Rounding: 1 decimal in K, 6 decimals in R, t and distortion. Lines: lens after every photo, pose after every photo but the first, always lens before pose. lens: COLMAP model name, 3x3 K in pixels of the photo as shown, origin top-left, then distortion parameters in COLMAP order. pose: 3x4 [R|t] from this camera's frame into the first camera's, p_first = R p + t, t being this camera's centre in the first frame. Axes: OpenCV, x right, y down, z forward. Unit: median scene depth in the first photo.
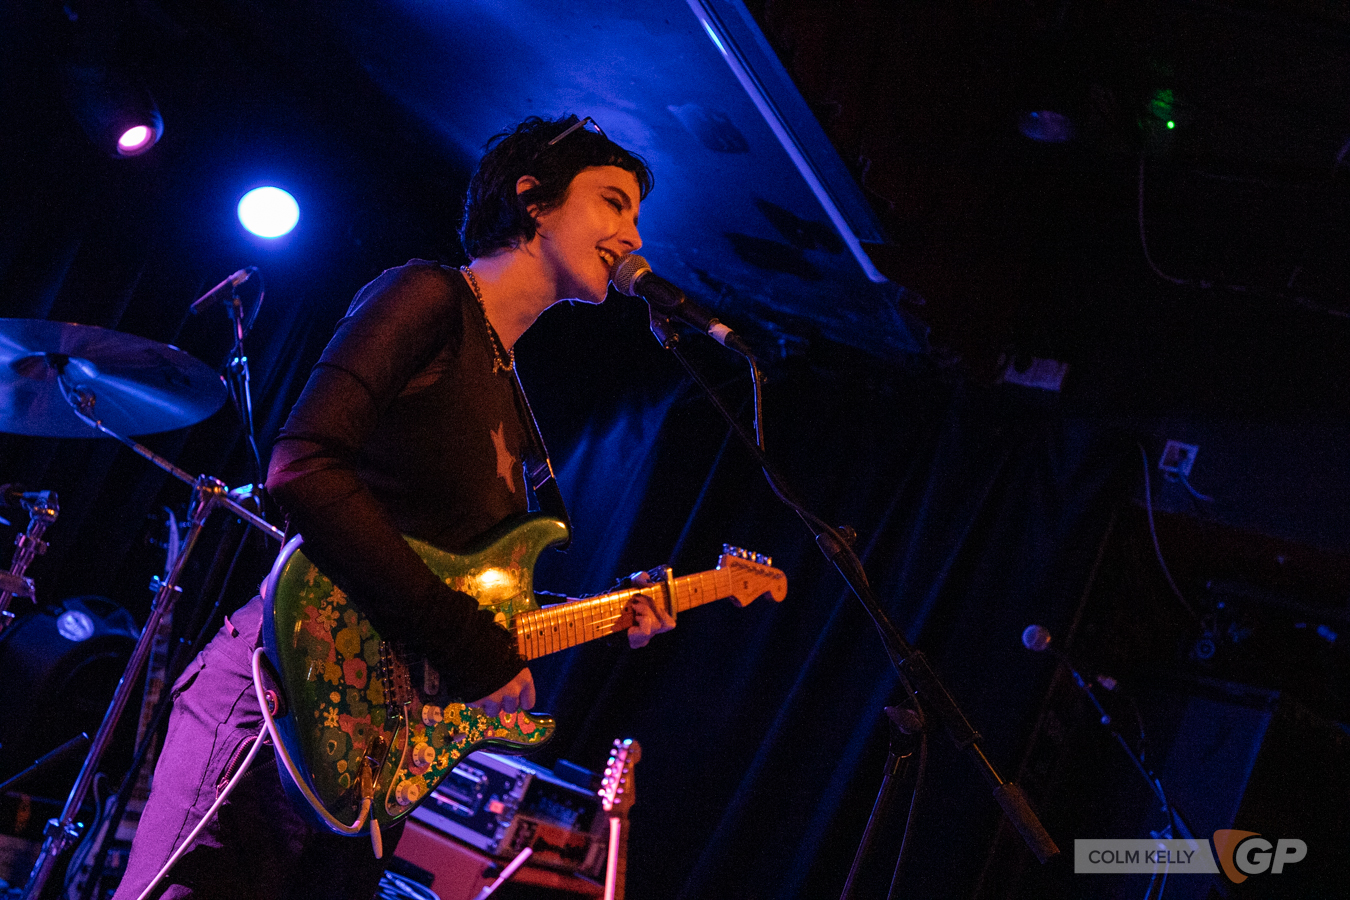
lens RADIAL K [[1439.6, 0, 678.5], [0, 1439.6, 459.0], [0, 0, 1]] dist [-0.000534, 0.000000]
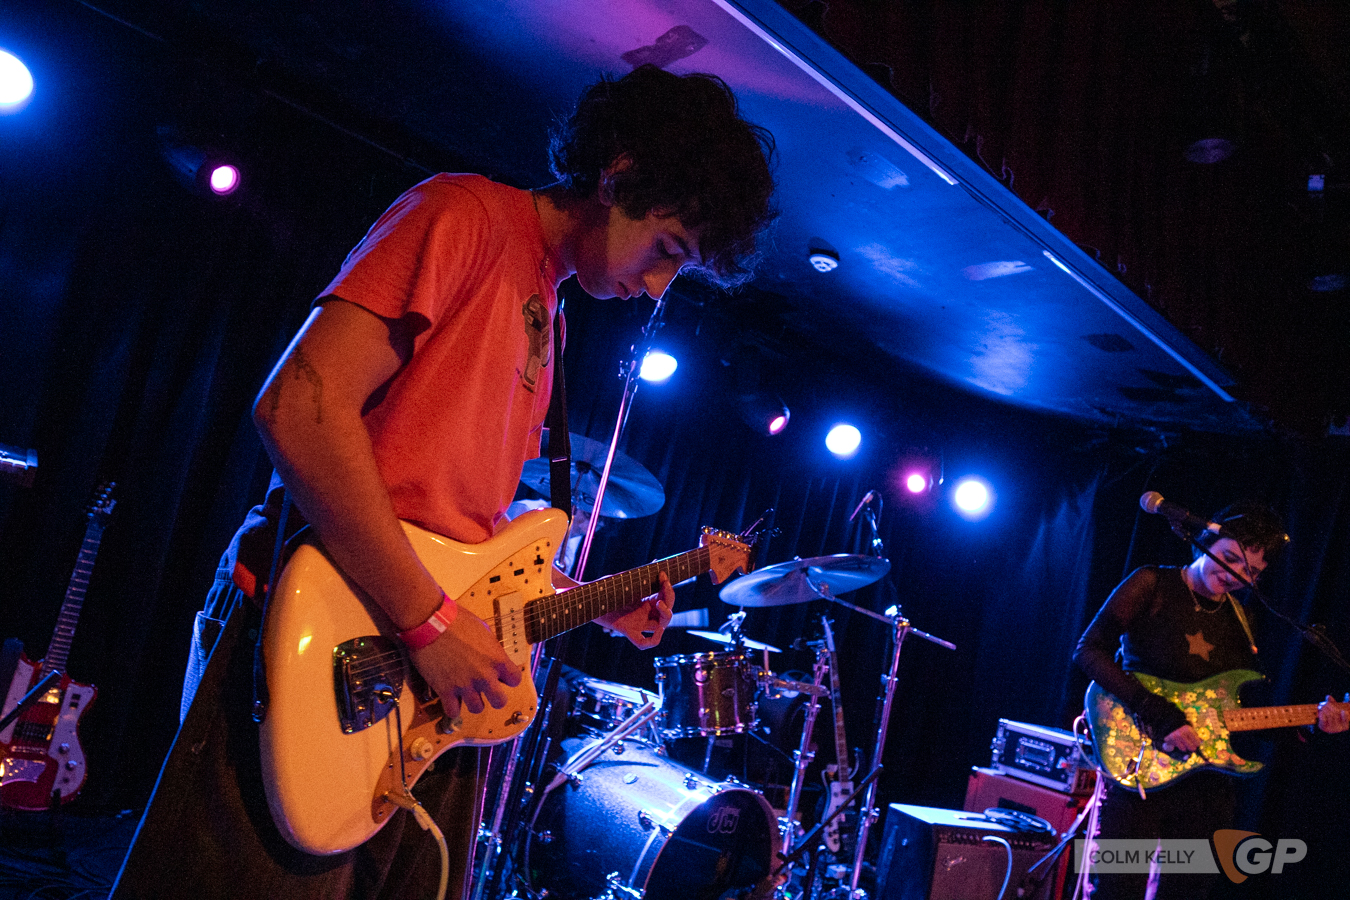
lens RADIAL K [[986.7, 0, 674.0], [0, 986.7, 454.8], [0, 0, 1]] dist [-0.046130, 0.014616]
pose [[0.919453, -0.212415, -0.330888, -0.091236], [0.197098, 0.977147, -0.079600, -0.111119], [0.340234, 0.007971, 0.940307, -0.230373]]
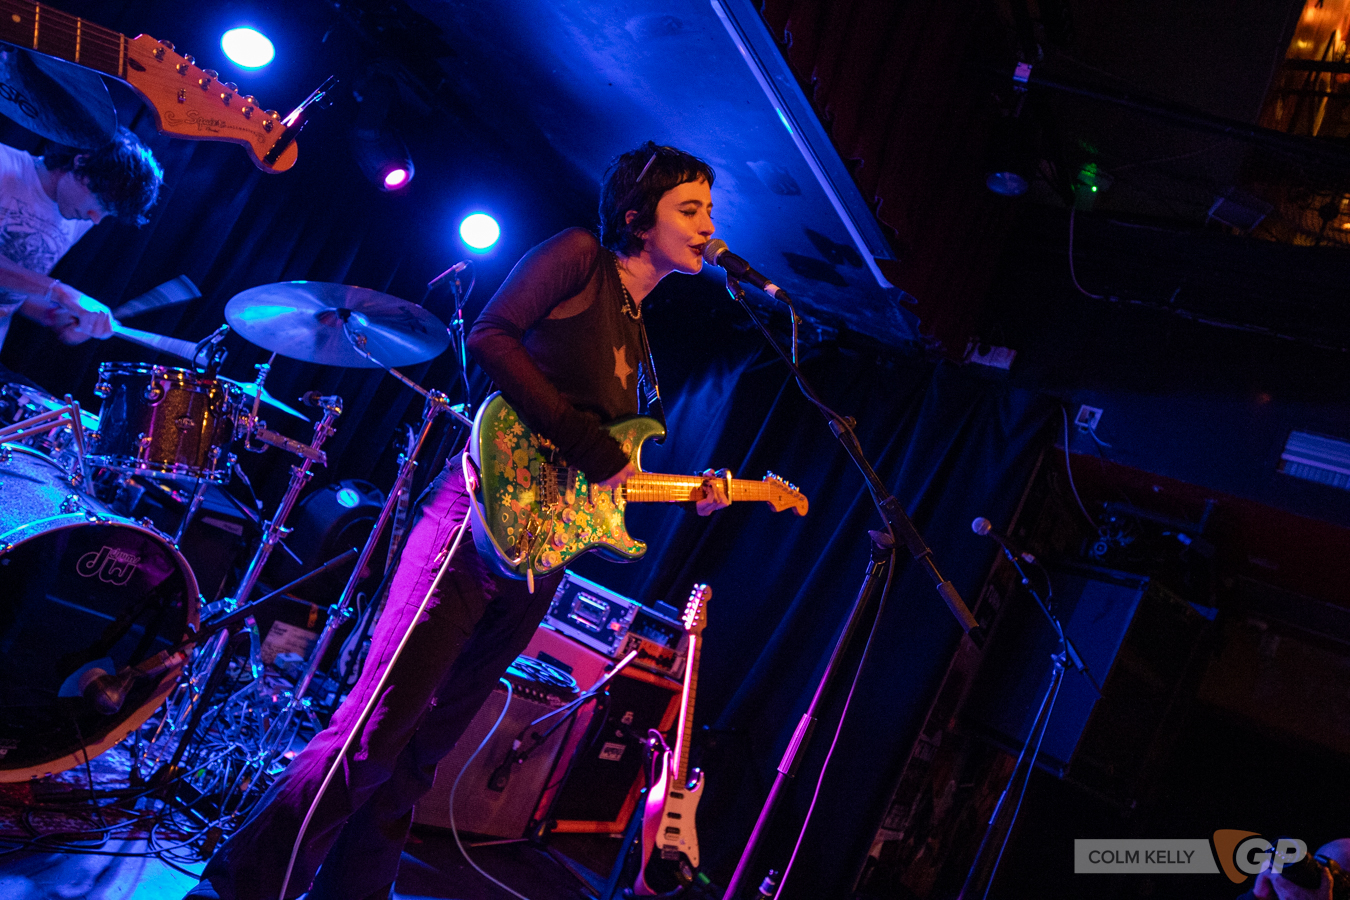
lens RADIAL K [[986.7, 0, 677.2], [0, 986.7, 460.5], [0, 0, 1]] dist [-0.046130, 0.014616]
pose [[0.996652, 0.040507, -0.071015, 0.005256], [-0.038185, 0.998700, 0.033762, 0.030043], [0.072291, -0.030937, 0.996904, -0.022629]]
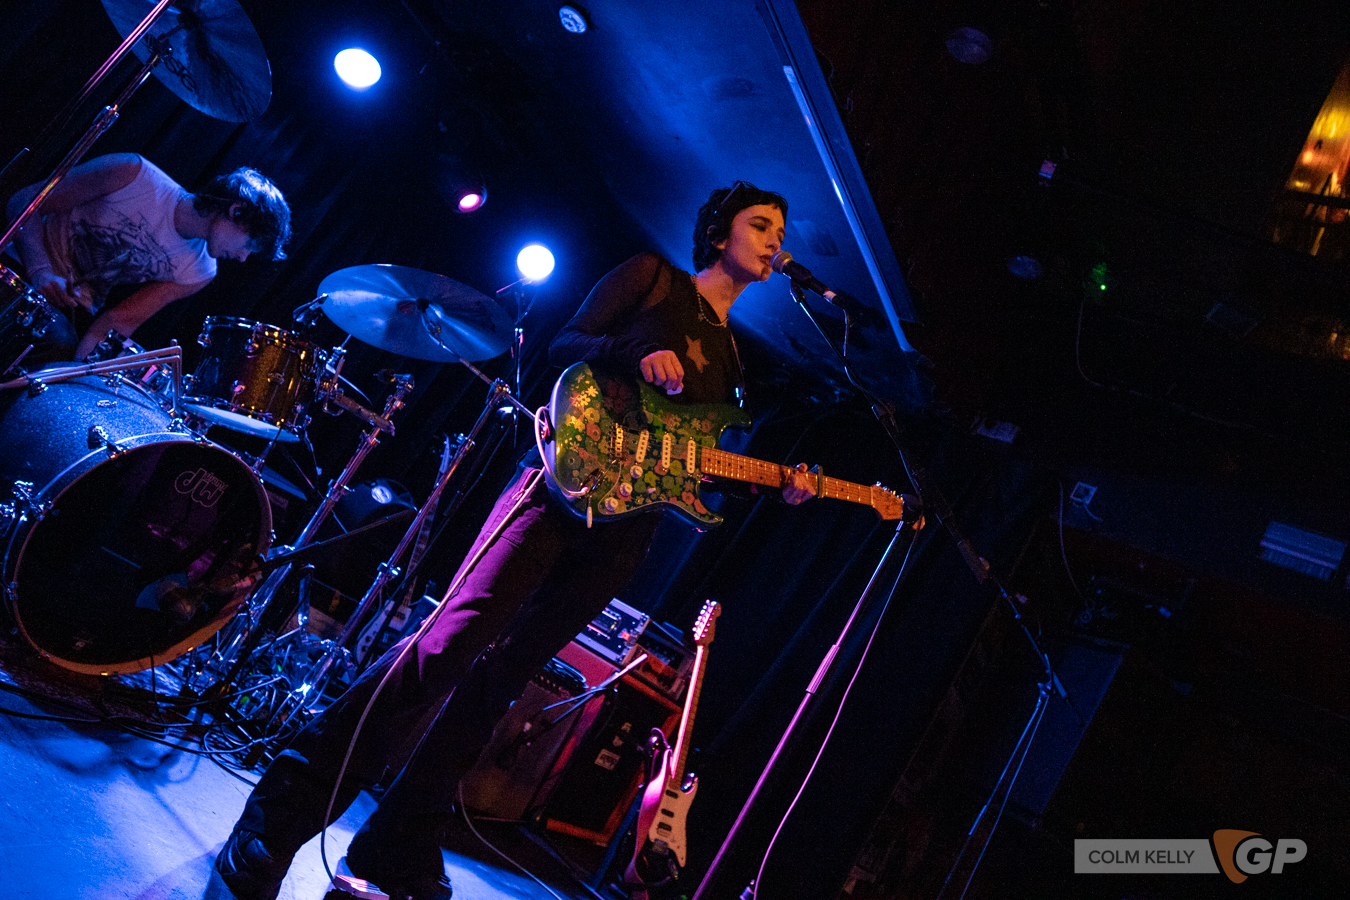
lens RADIAL K [[986.7, 0, 677.6], [0, 986.7, 463.1], [0, 0, 1]] dist [-0.046130, 0.014616]
pose [[0.987842, 0.140229, -0.067107, -0.022532], [-0.143904, 0.988146, -0.053476, 0.102166], [0.058813, 0.062483, 0.996312, -0.096123]]
